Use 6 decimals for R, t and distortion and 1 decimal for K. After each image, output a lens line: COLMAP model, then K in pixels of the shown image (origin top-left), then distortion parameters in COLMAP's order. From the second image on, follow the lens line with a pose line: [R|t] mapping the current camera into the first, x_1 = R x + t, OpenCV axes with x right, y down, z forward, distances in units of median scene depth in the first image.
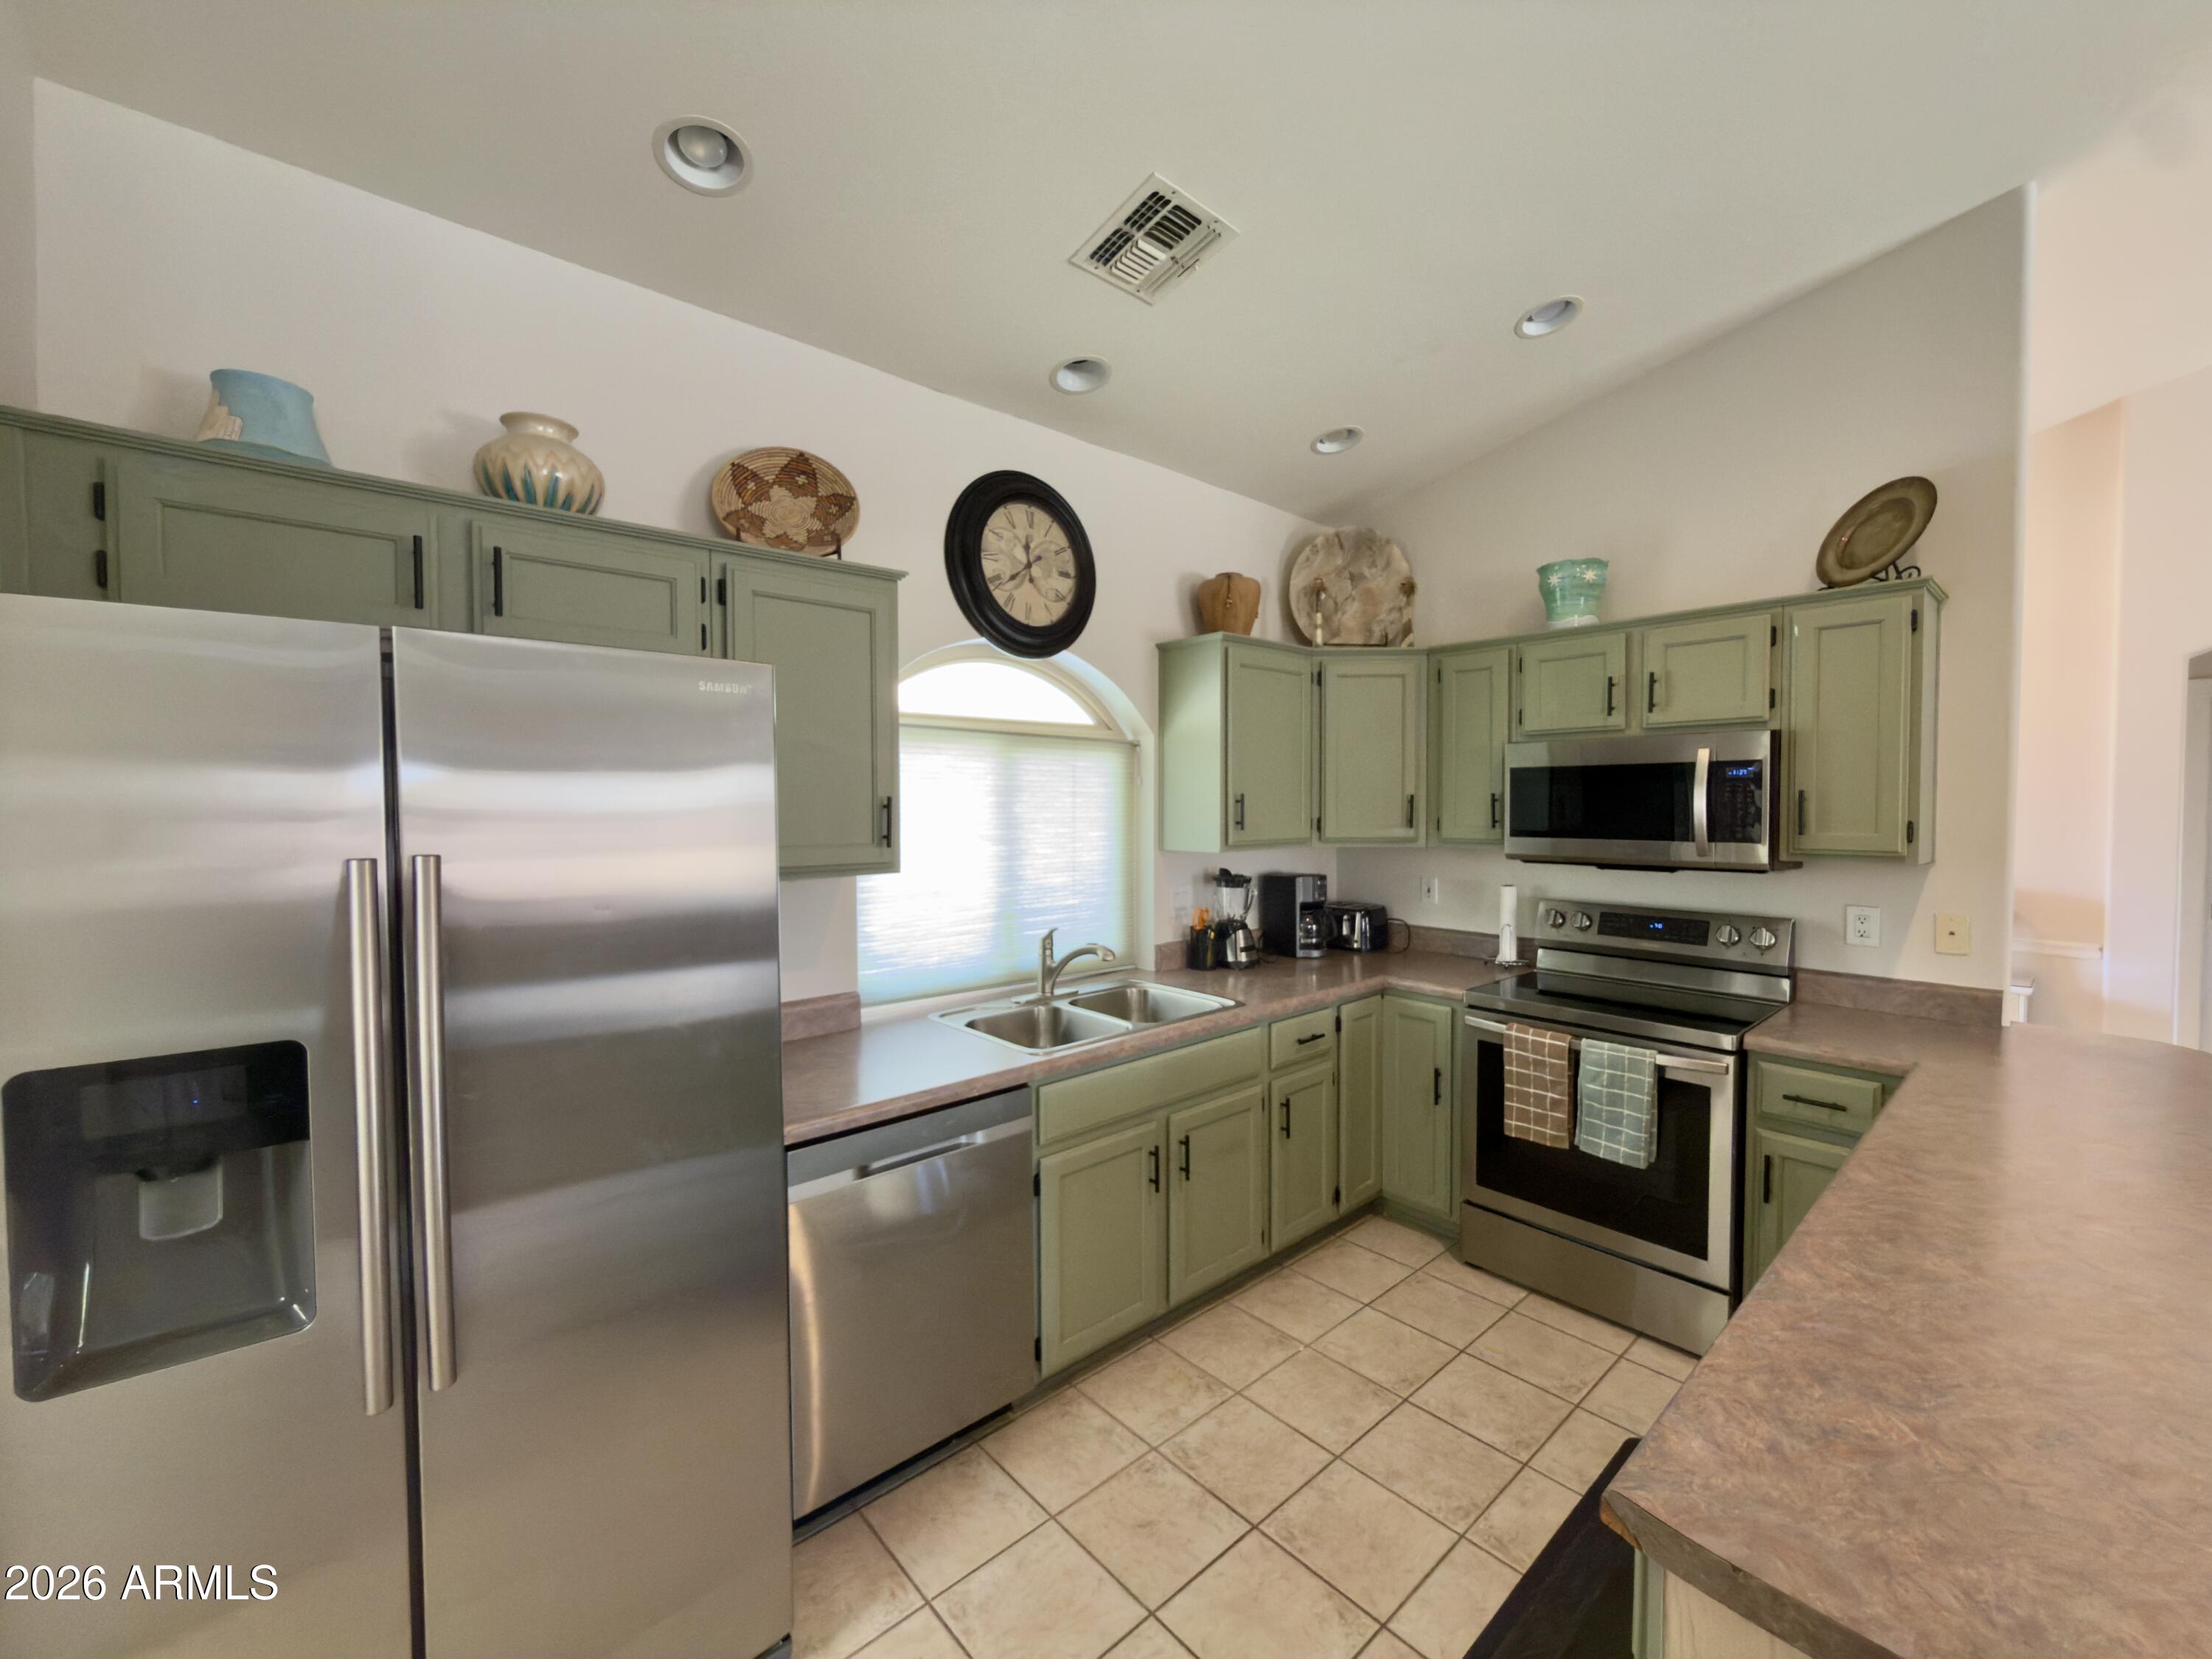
lens RADIAL K [[888.4, 0, 1106.0], [0, 888.4, 822.2], [0, 0, 1]] dist [-0.001206, -0.000014]
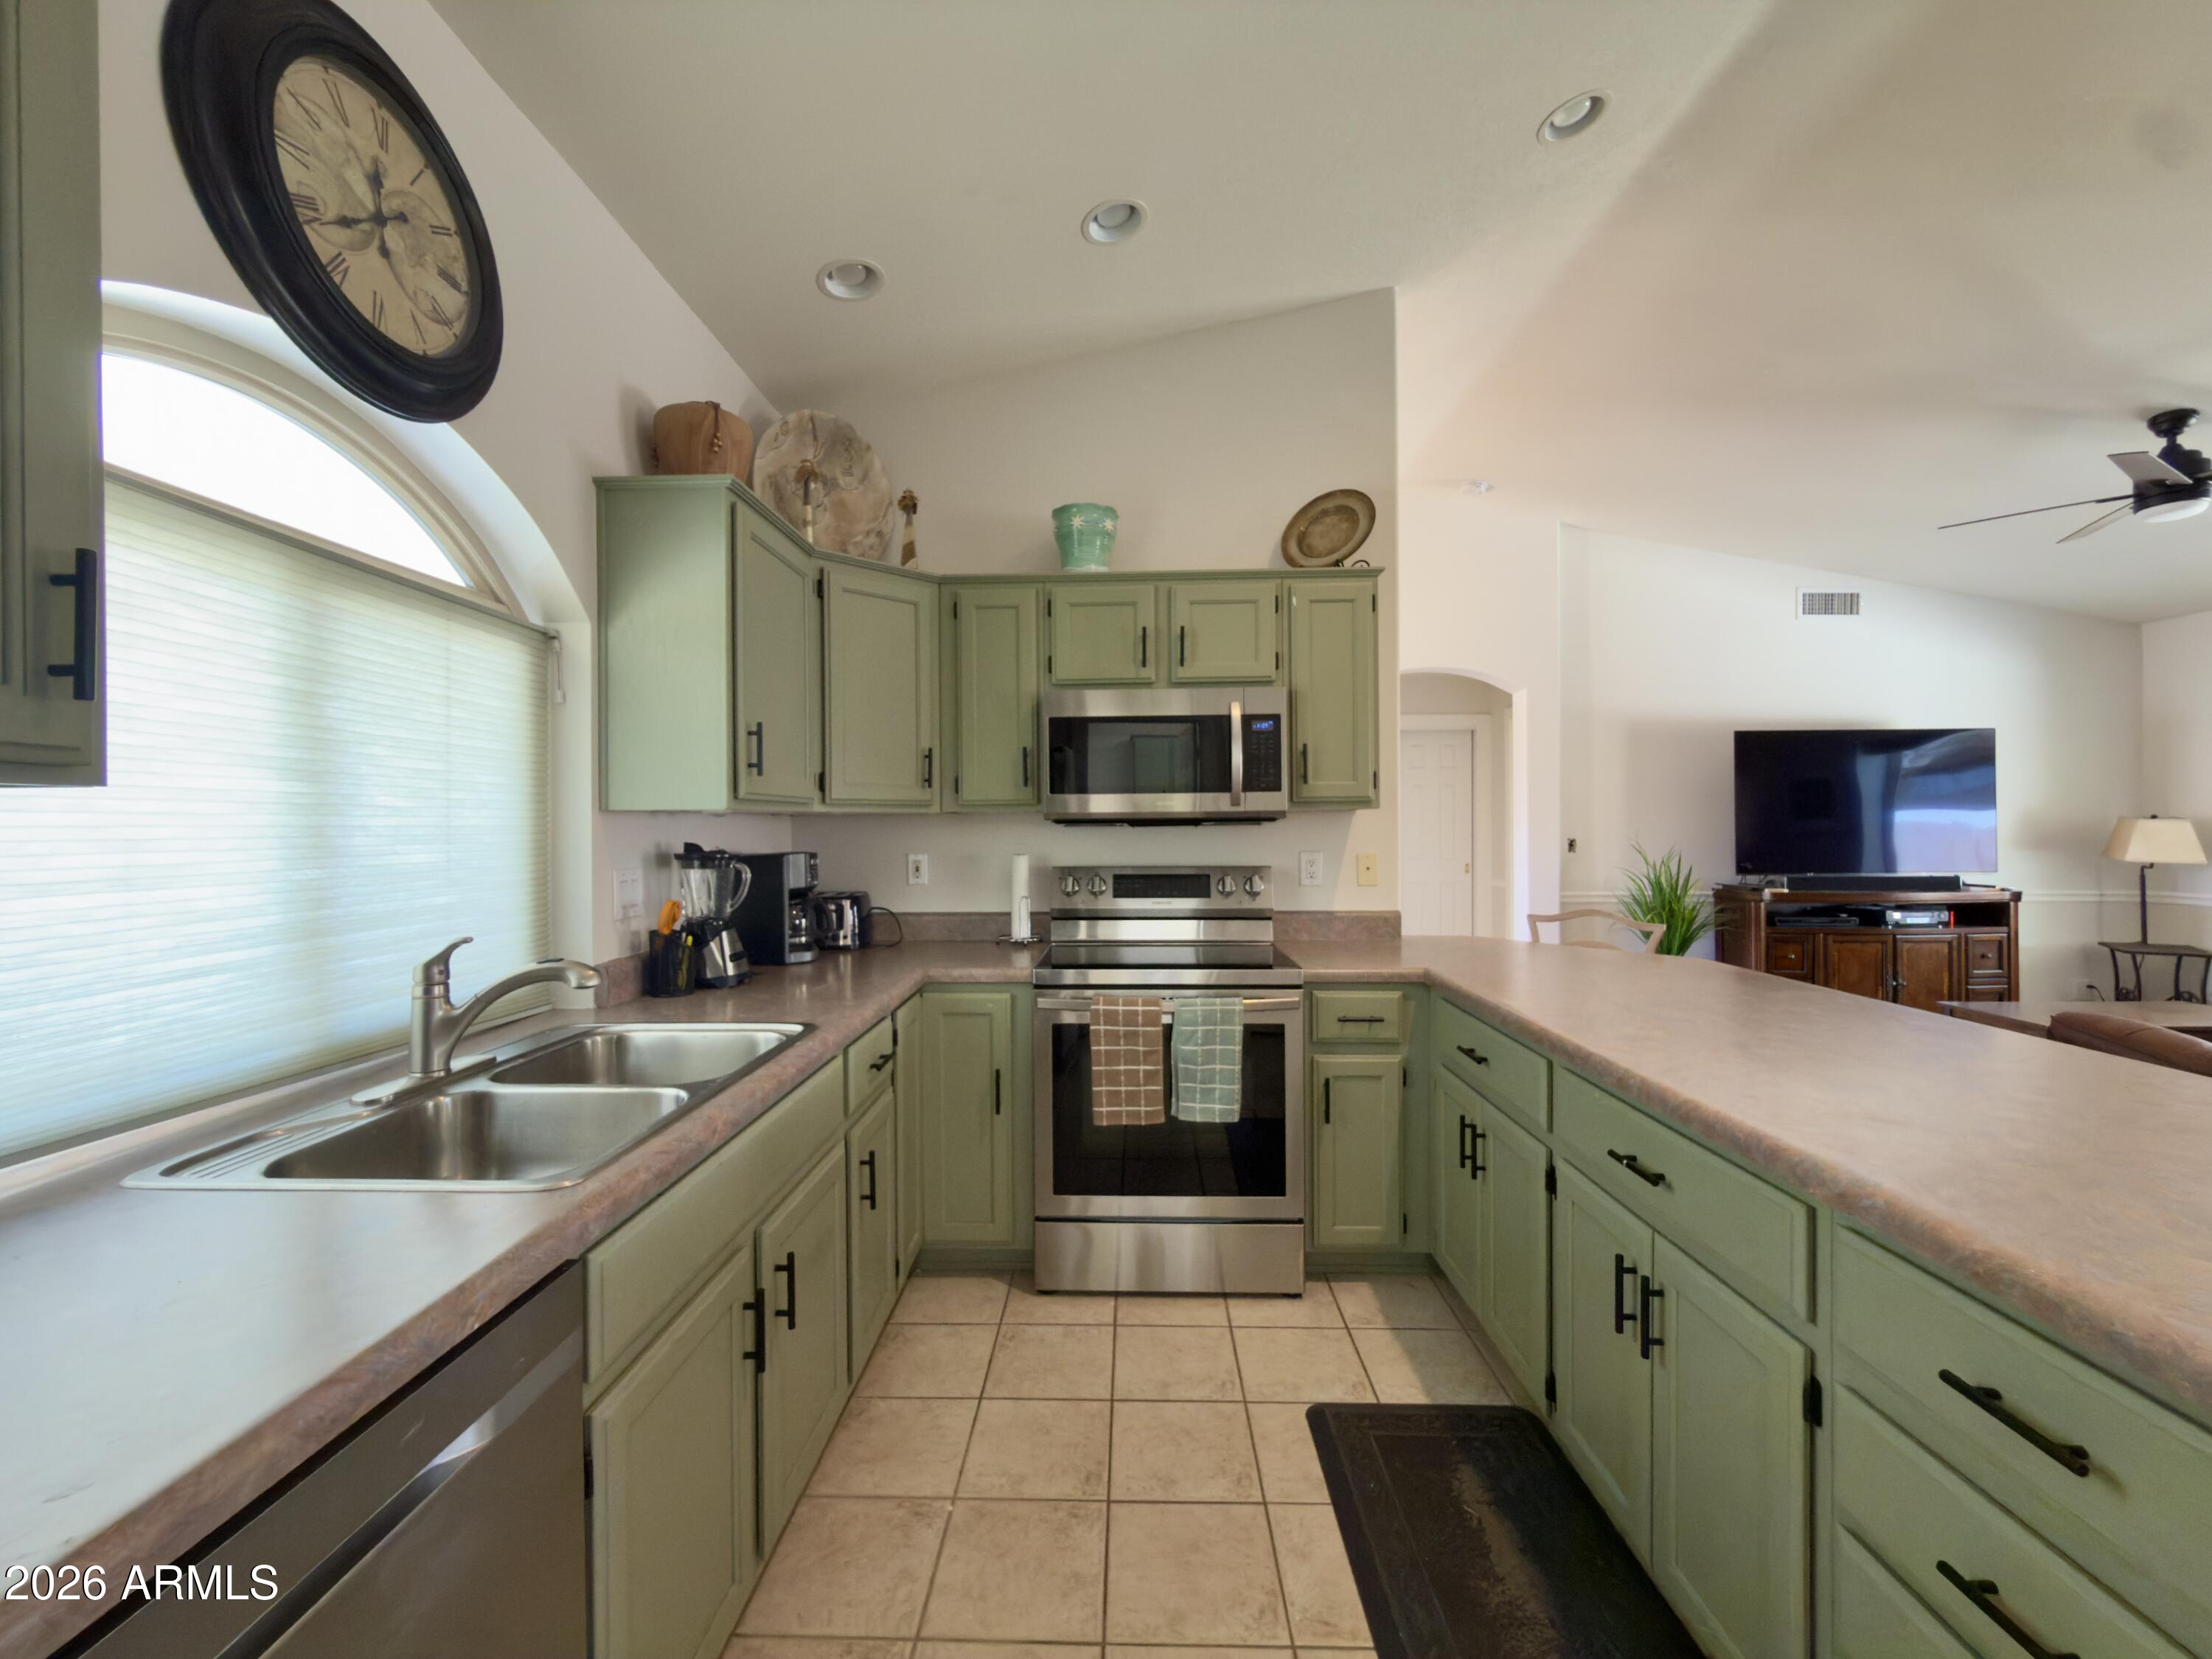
lens RADIAL K [[888.4, 0, 1105.3], [0, 888.4, 825.5], [0, 0, 1]] dist [-0.001206, -0.000014]
pose [[0.688951, -0.003477, 0.724799, -0.169903], [0.022795, 0.999598, -0.016872, 0.070101], [-0.724449, 0.028146, 0.688753, 0.373326]]
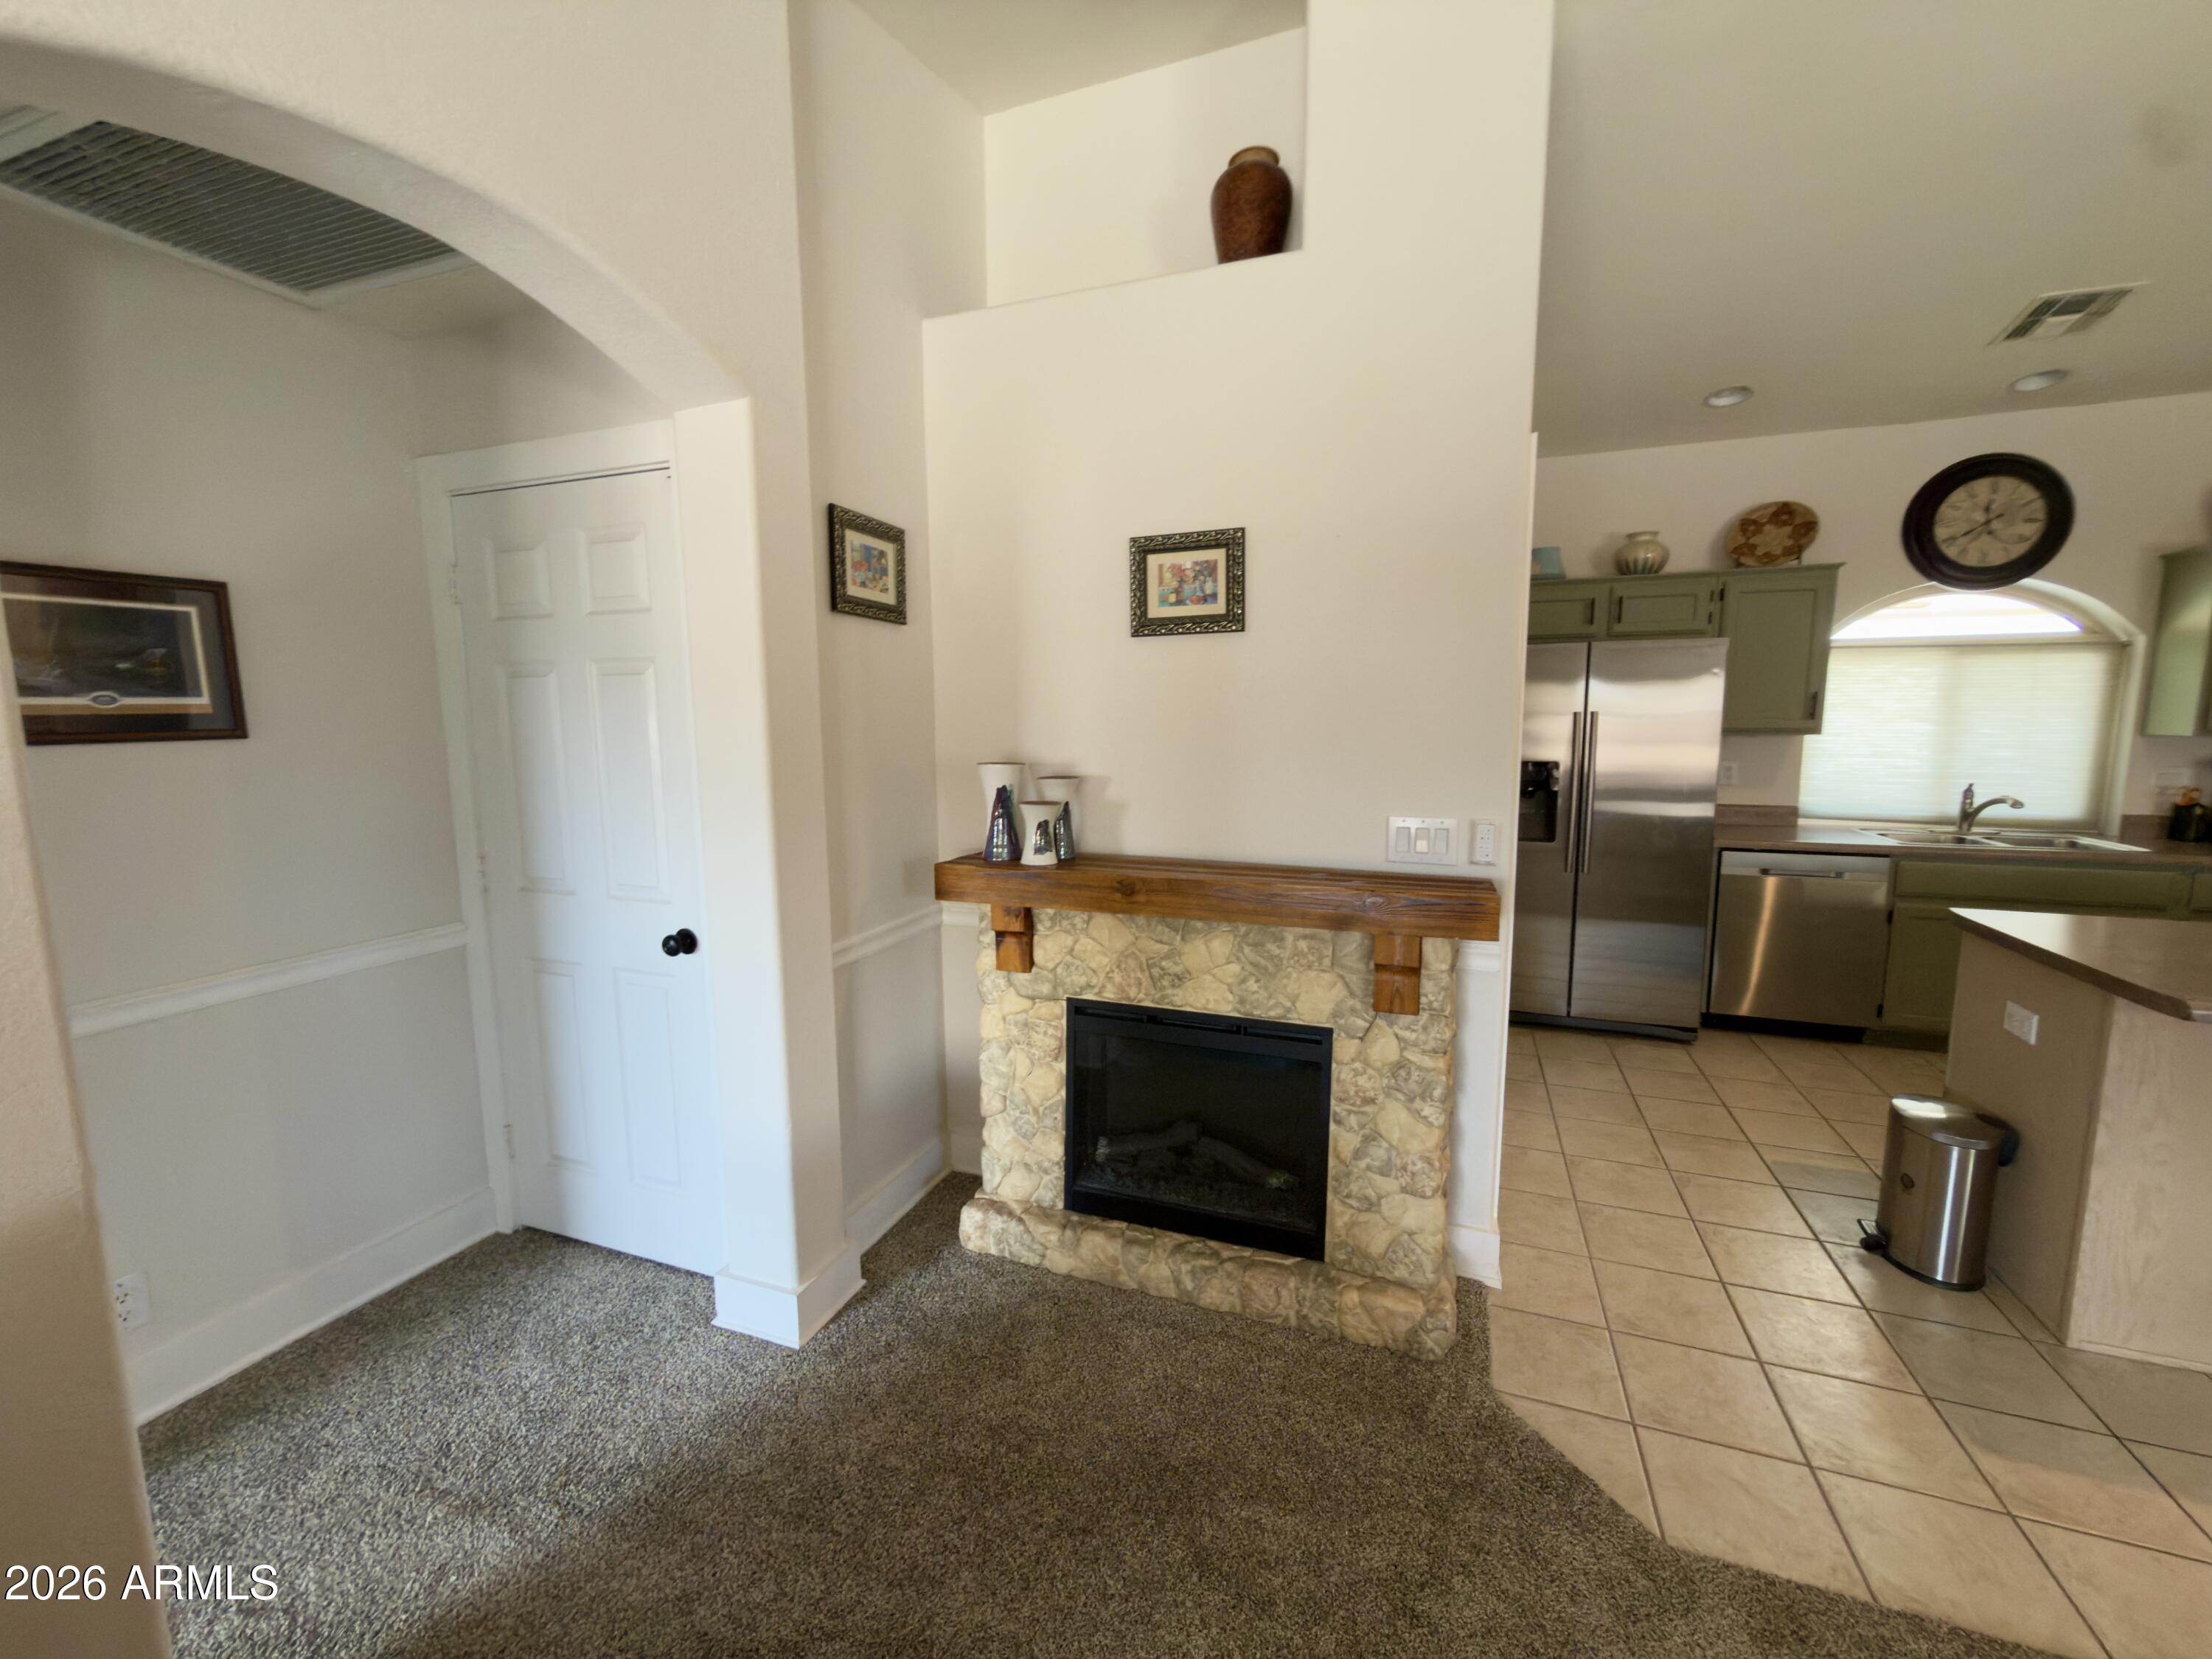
lens RADIAL K [[888.4, 0, 1093.5], [0, 888.4, 835.5], [0, 0, 1]] dist [-0.001206, -0.000014]
pose [[0.456992, 0.112958, -0.882269, 0.557716], [-0.018793, 0.992908, 0.117390, 0.060573], [0.889272, -0.037066, 0.455874, -0.900801]]
